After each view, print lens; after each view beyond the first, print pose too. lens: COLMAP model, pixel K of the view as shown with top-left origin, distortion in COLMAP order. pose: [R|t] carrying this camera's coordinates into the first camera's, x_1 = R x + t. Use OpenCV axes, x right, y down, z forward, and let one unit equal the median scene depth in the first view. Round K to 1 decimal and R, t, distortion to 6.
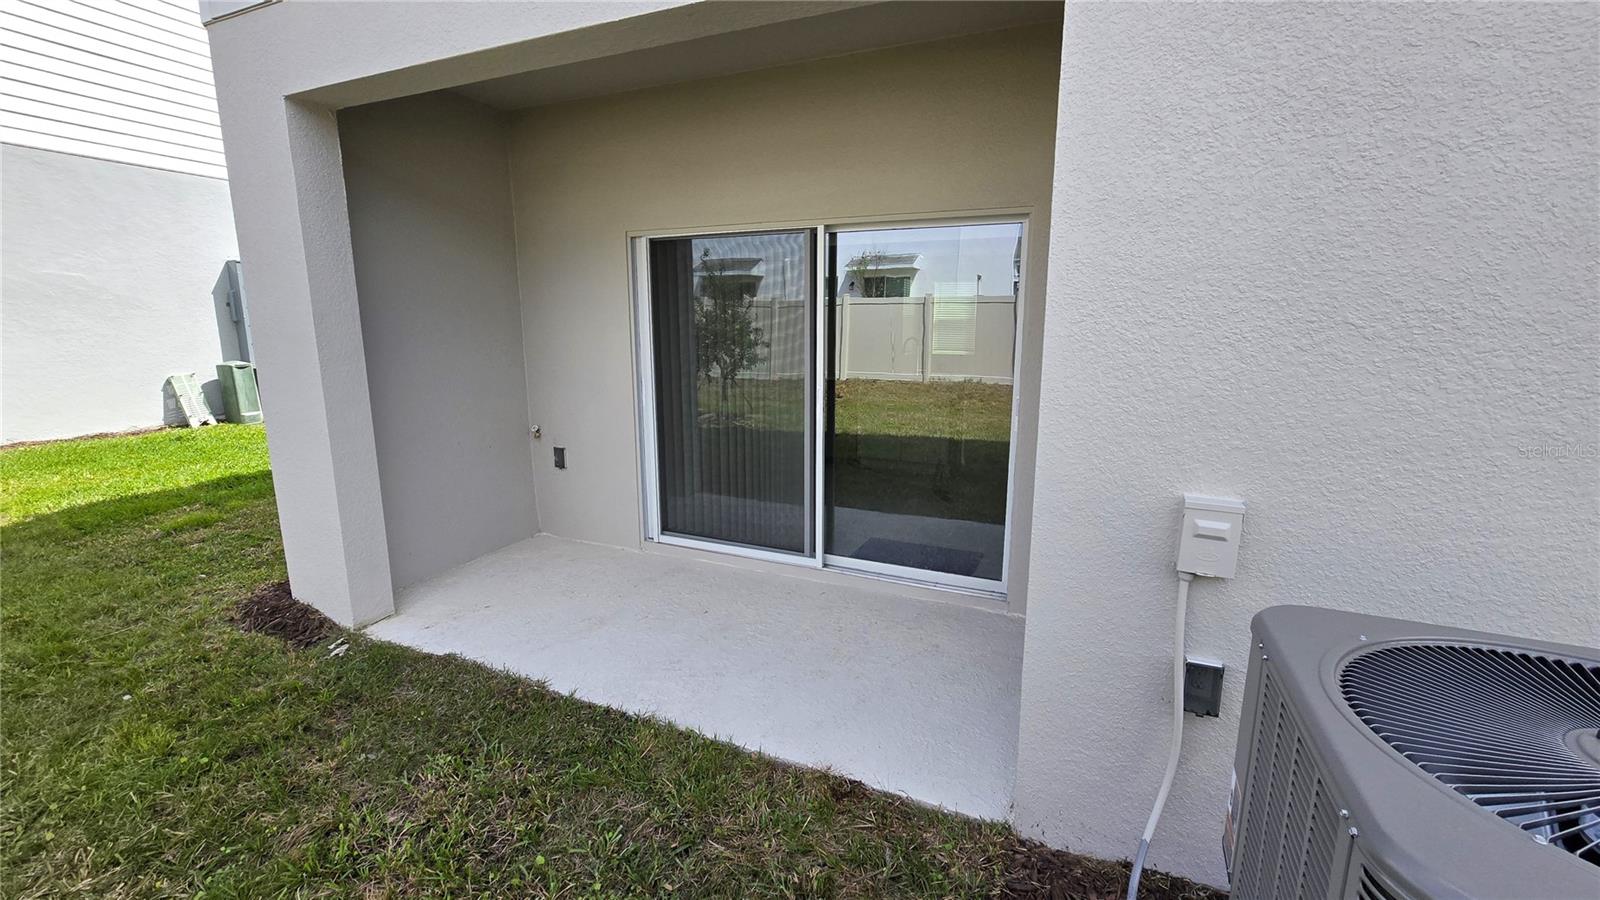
lens RADIAL K [[646.7, 0, 826.9], [0, 646.7, 443.9], [0, 0, 1]] dist [-0.012053, -0.000043]
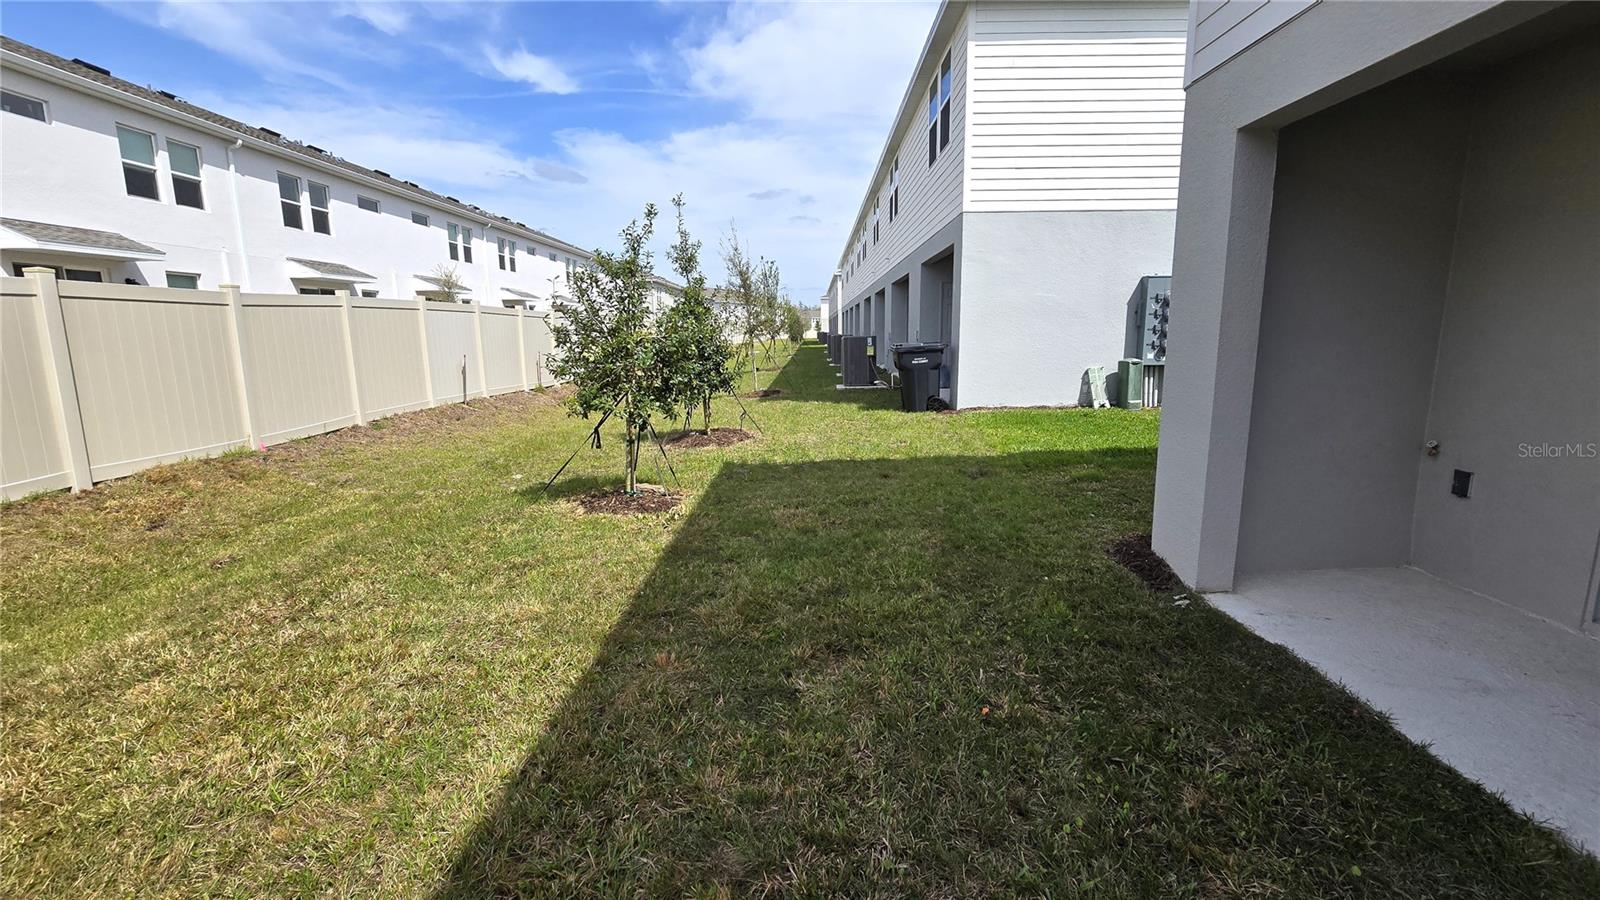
lens RADIAL K [[660.2, 0, 803.9], [0, 660.2, 442.2], [0, 0, 1]] dist [-0.000193, 0.000116]
pose [[0.385353, 0.141215, -0.911900, 0.028557], [-0.156500, 0.983906, 0.086231, 0.038786], [0.909401, 0.109483, 0.401251, -0.138384]]
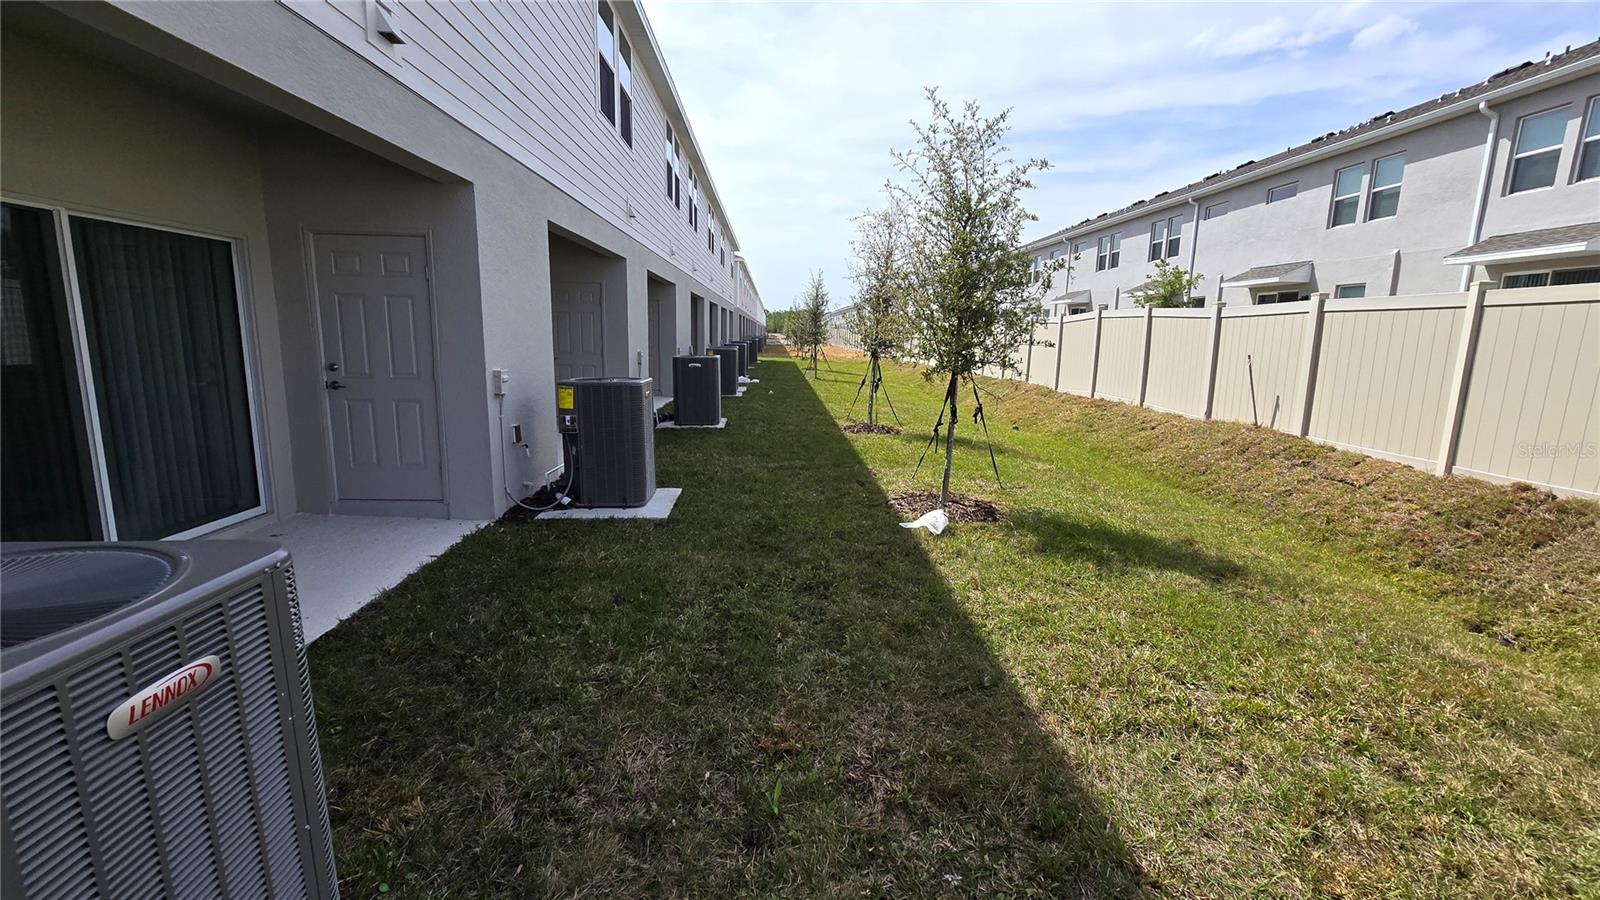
lens RADIAL K [[645.2, 0, 800.0], [0, 645.2, 450.0], [0, 0, 1]] dist [-0.032457, 0.010520]
pose [[-0.431337, -0.178702, 0.884315, -1.907314], [0.141362, 0.954693, 0.261875, -0.126061], [-0.891047, 0.237965, -0.386533, 0.678373]]
